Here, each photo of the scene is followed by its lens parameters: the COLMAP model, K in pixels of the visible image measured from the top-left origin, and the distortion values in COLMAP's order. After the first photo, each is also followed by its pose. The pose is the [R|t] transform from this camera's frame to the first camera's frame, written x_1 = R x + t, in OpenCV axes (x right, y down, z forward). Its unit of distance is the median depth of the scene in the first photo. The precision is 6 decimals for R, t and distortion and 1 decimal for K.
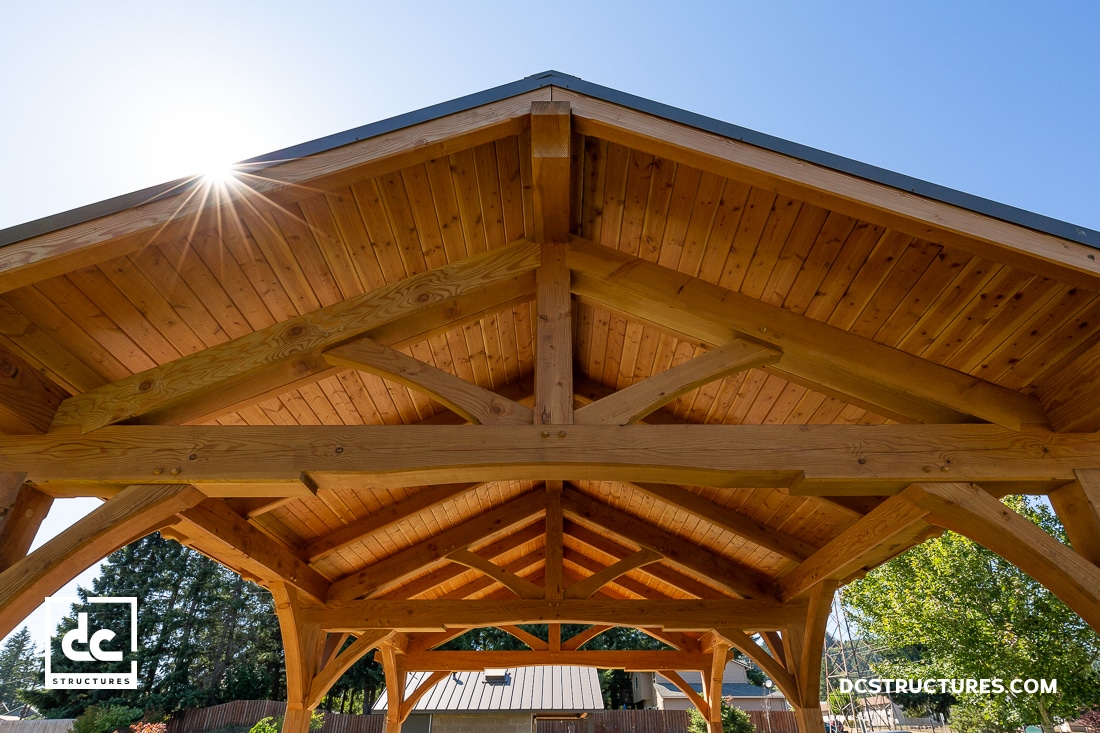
lens RADIAL K [[580.6, 0, 561.8], [0, 580.6, 425.8], [0, 0, 1]] dist [0.001232, 0.000095]
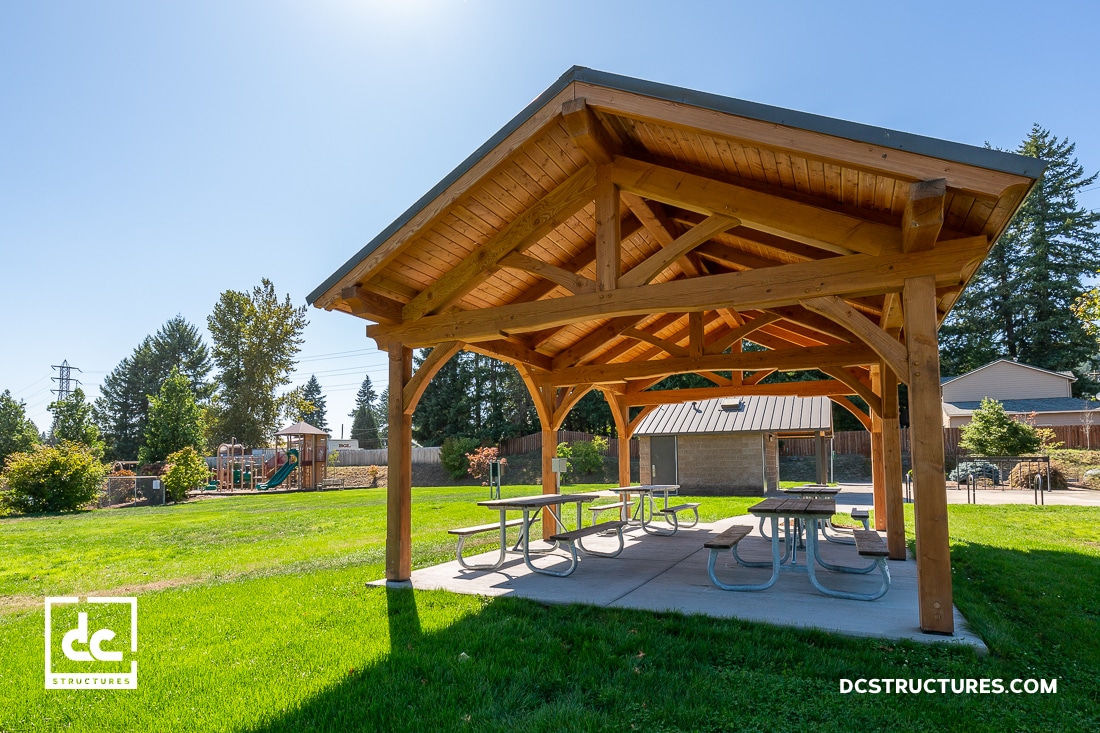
lens RADIAL K [[609.4, 0, 551.0], [0, 609.4, 437.1], [0, 0, 1]] dist [0.003634, -0.000780]
pose [[0.895343, -0.024772, -0.444688, 0.112462], [0.218386, 0.894600, 0.389869, -0.062555], [0.388160, -0.446181, 0.806384, -0.146279]]
